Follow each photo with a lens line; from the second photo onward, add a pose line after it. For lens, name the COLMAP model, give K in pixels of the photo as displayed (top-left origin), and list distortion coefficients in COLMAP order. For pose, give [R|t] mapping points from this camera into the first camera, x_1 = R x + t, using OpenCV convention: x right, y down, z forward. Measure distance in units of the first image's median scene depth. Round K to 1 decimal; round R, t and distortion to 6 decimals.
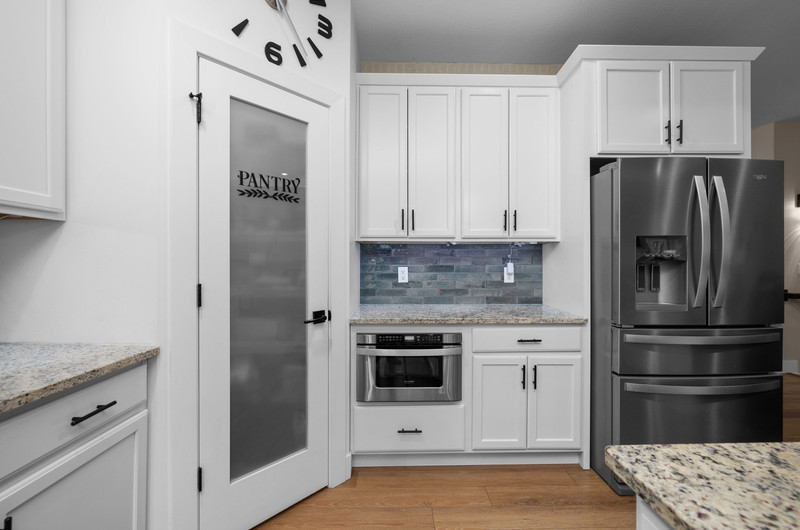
lens RADIAL K [[326.2, 0, 400.9], [0, 326.2, 263.1], [0, 0, 1]] dist [0.008299, 0.000051]
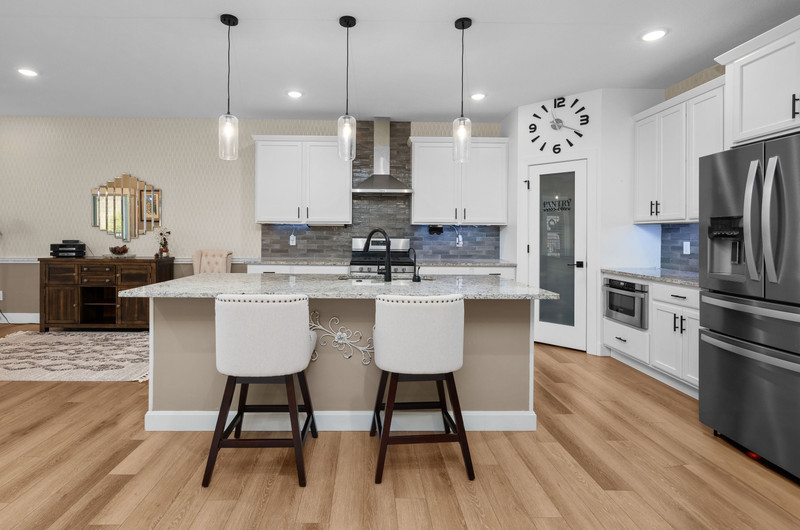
lens RADIAL K [[392.8, 0, 371.0], [0, 392.8, 237.5], [0, 0, 1]] dist [0.003485, 0.000287]
pose [[-0.009433, 0.004985, -0.999943, 2.031238], [-0.002203, 0.999985, 0.005006, -0.012187], [0.999953, 0.002250, -0.009422, -0.256676]]
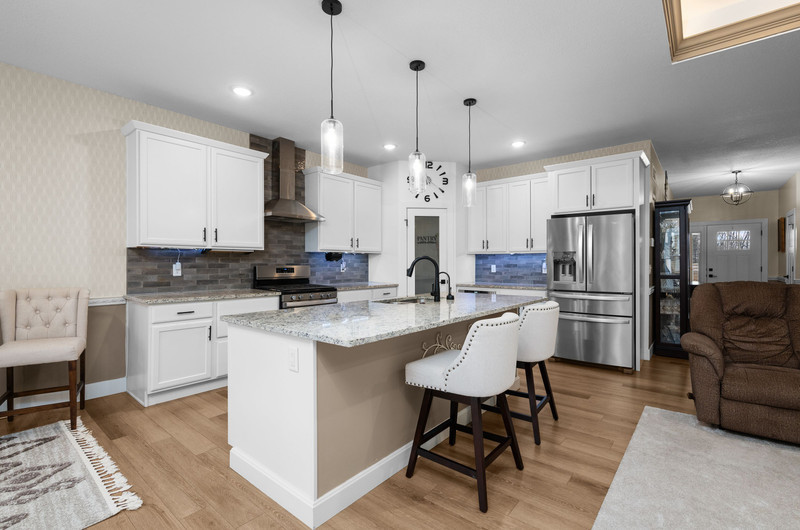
lens RADIAL K [[365.5, 0, 399.8], [0, 365.5, 265.6], [0, 0, 1]] dist [0.003209, 0.000203]
pose [[0.756492, 0.003614, -0.653993, 1.459901], [0.004220, 0.999937, 0.010407, -0.014437], [0.653990, -0.010633, 0.756429, -1.579491]]
